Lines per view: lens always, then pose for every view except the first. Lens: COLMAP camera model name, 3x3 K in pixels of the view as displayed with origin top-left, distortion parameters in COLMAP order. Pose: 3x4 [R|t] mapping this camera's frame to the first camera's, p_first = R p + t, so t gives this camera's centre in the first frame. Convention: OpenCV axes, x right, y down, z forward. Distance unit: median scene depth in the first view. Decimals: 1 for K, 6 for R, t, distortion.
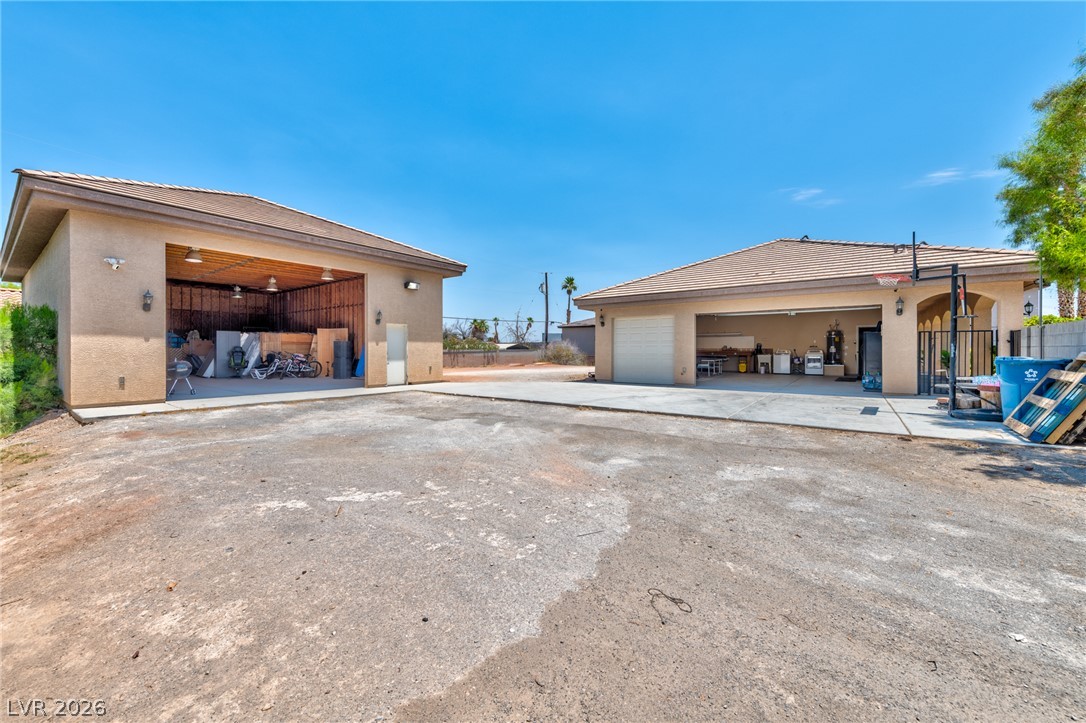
lens RADIAL K [[443.4, 0, 543.0], [0, 443.4, 361.5], [0, 0, 1]] dist [-0.000040, 0.000012]
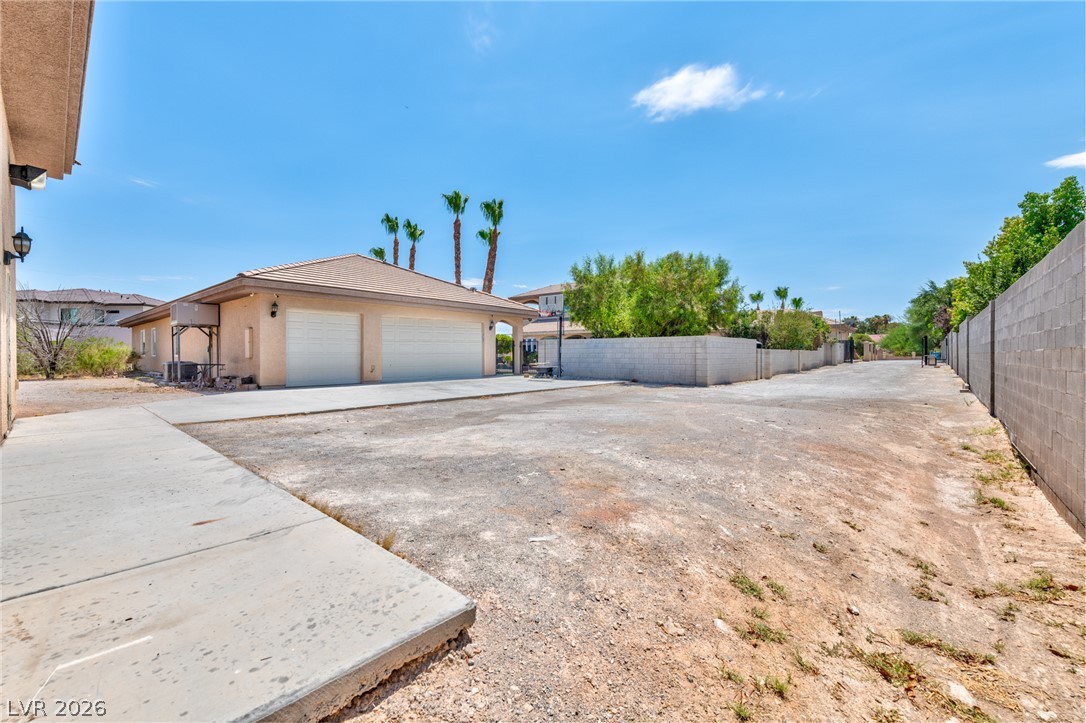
lens RADIAL K [[443.4, 0, 543.0], [0, 443.4, 361.5], [0, 0, 1]] dist [-0.000040, 0.000012]
pose [[0.075736, -0.014449, 0.997023, -0.707251], [0.020146, 0.999713, 0.012957, -0.000086], [-0.996924, 0.019104, 0.076006, 0.518398]]
